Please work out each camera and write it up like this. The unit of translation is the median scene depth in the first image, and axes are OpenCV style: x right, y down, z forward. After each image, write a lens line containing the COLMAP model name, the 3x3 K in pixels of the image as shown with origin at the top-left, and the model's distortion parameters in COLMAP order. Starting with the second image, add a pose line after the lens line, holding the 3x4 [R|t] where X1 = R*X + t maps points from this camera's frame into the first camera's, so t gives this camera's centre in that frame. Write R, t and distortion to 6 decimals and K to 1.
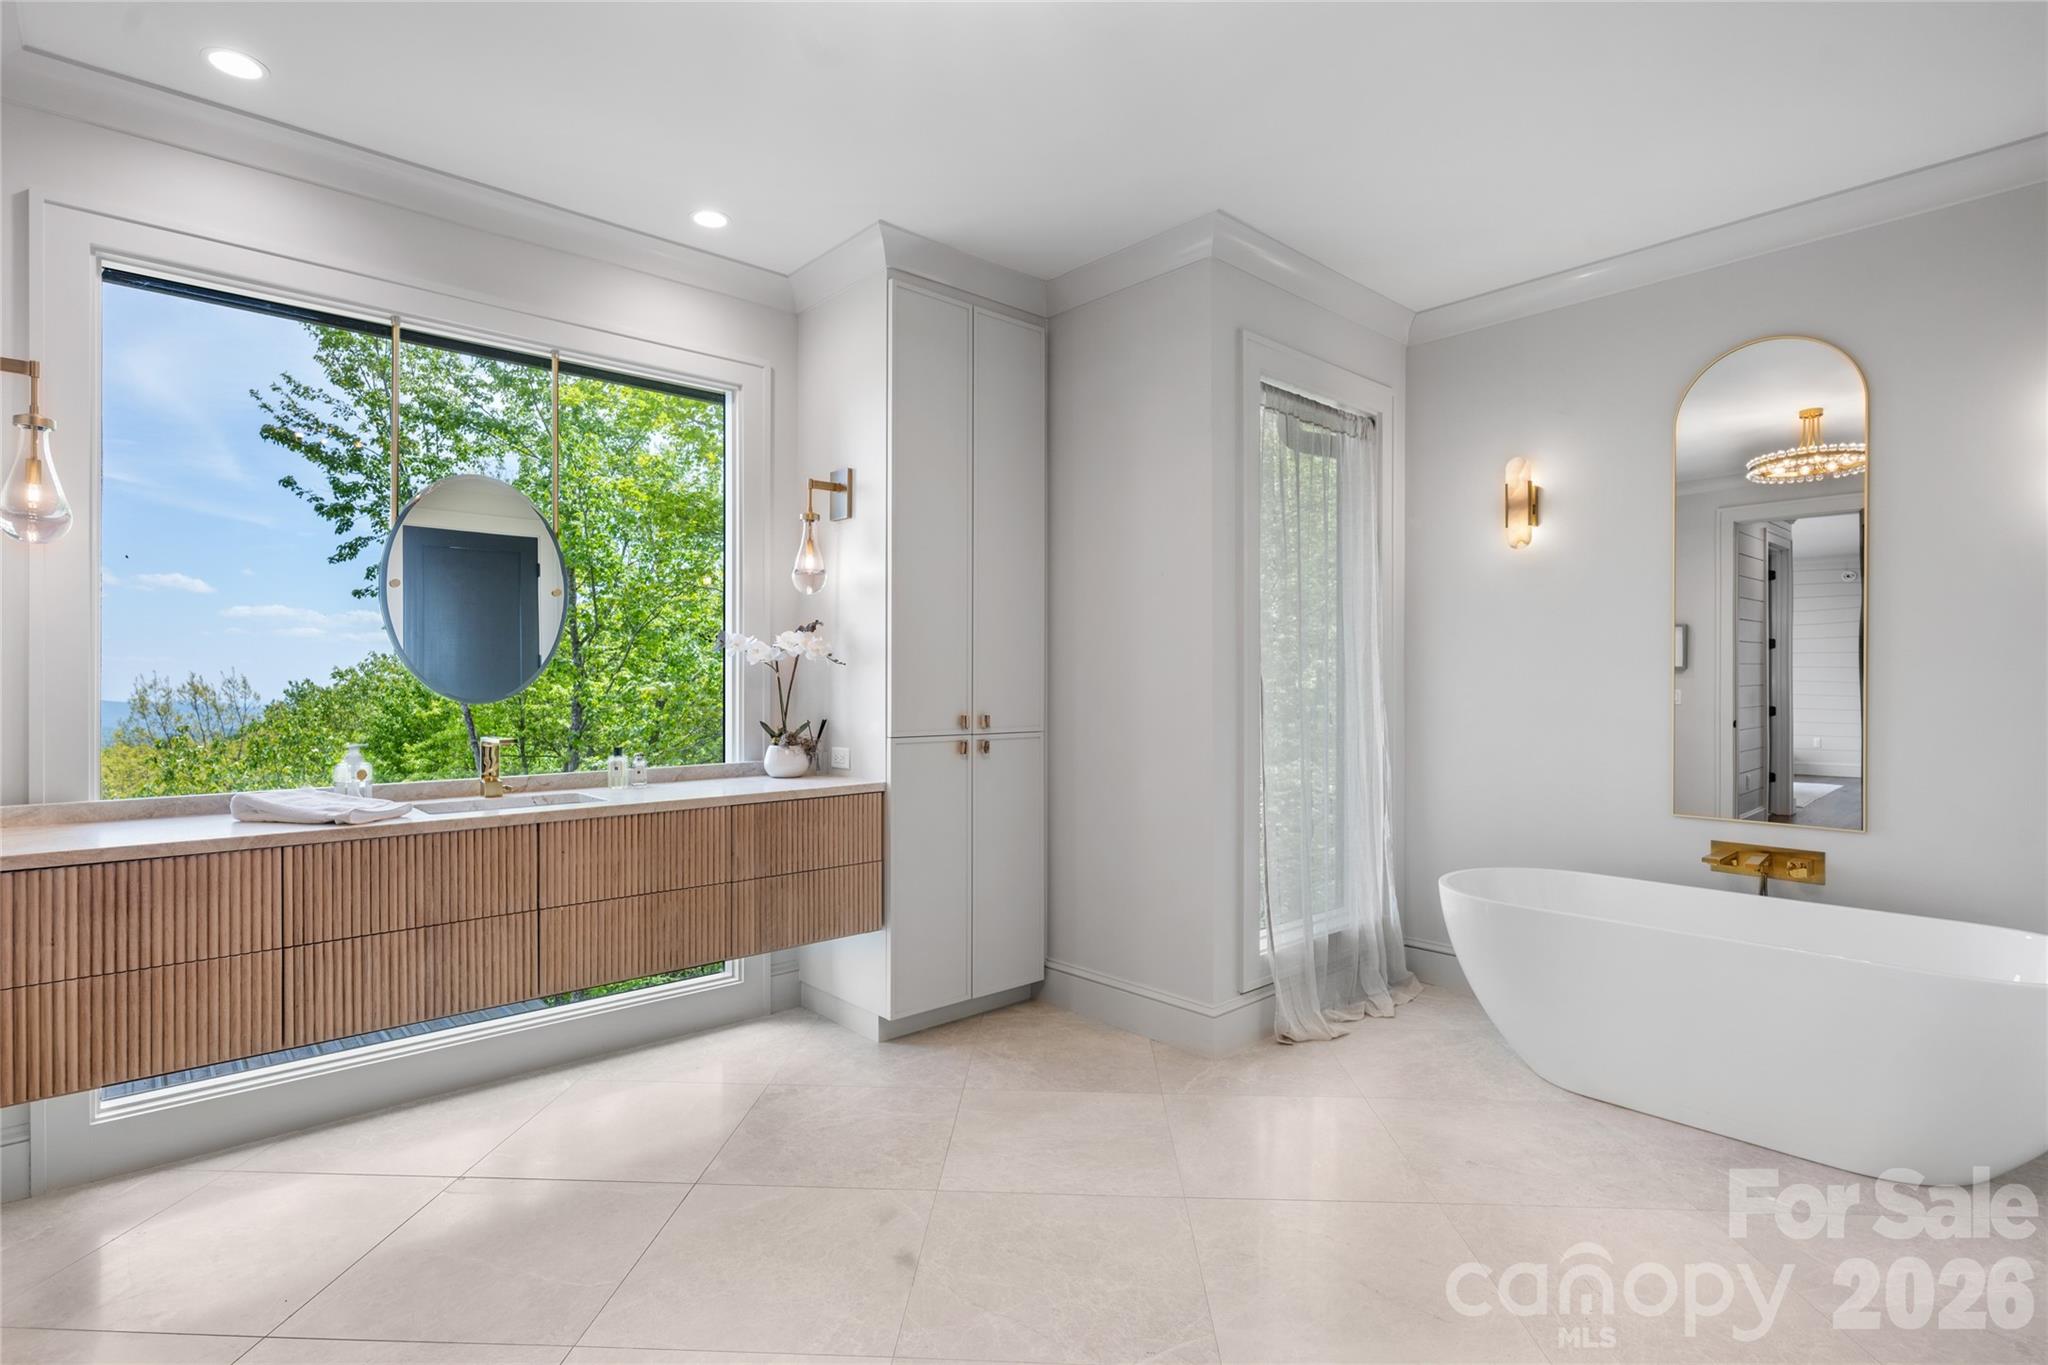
lens RADIAL K [[983.5, 0, 1024.5], [0, 983.5, 681.1], [0, 0, 1]] dist [0.001157, 0.000715]
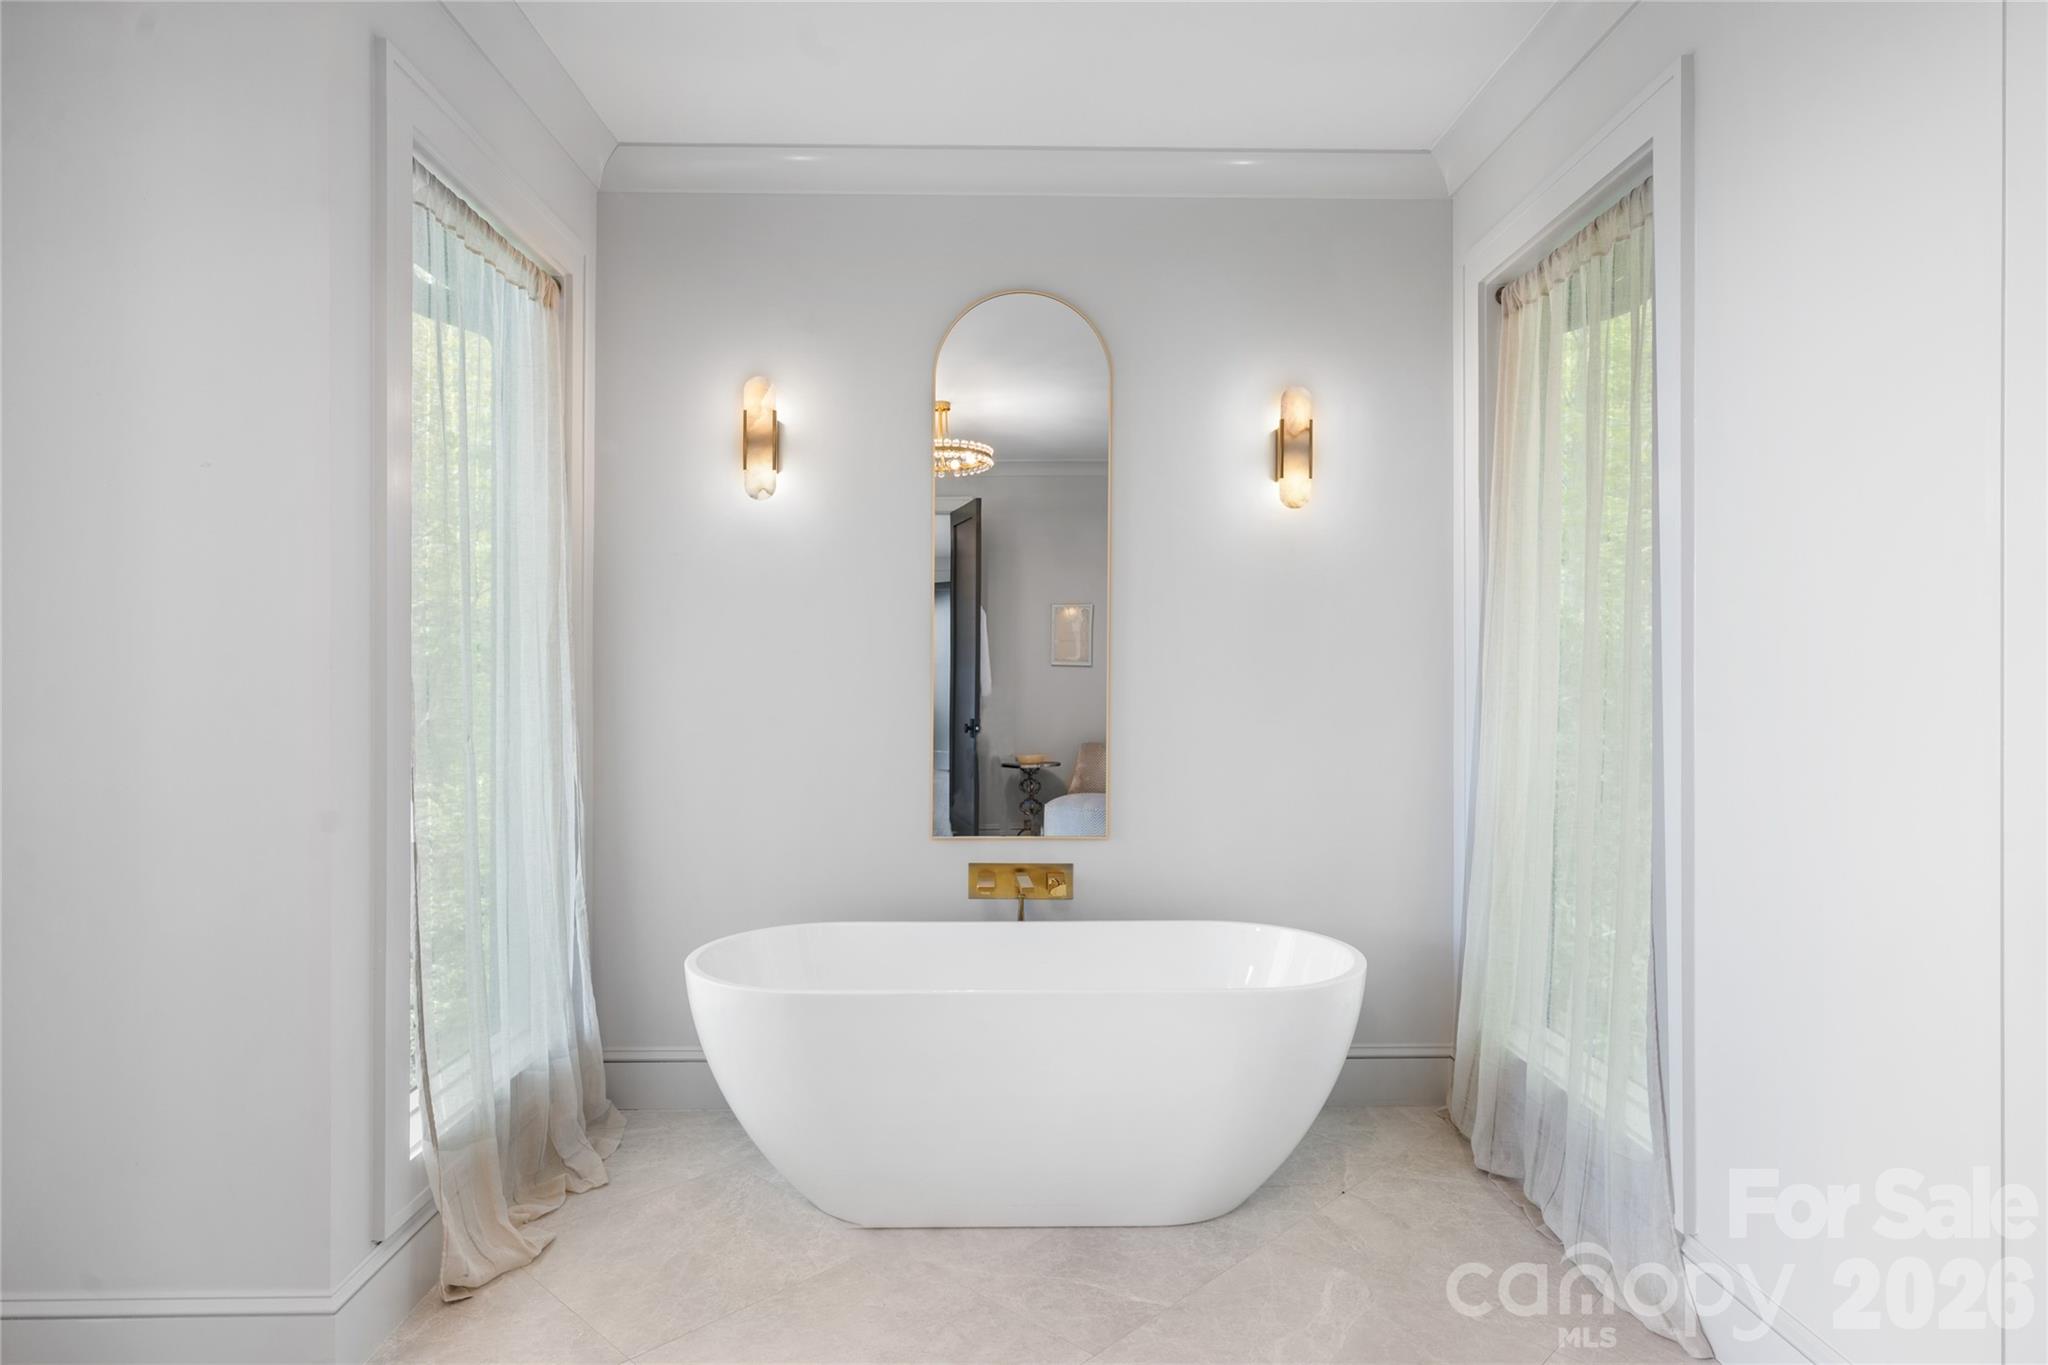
lens RADIAL K [[1150.5, 0, 1009.1], [0, 1150.5, 671.1], [0, 0, 1]] dist [0.011956, 0.000369]
pose [[0.654640, 0.012663, 0.755835, -0.039905], [-0.009212, 0.999919, -0.008774, 0.002692], [-0.755885, -0.001219, 0.654704, 0.305166]]
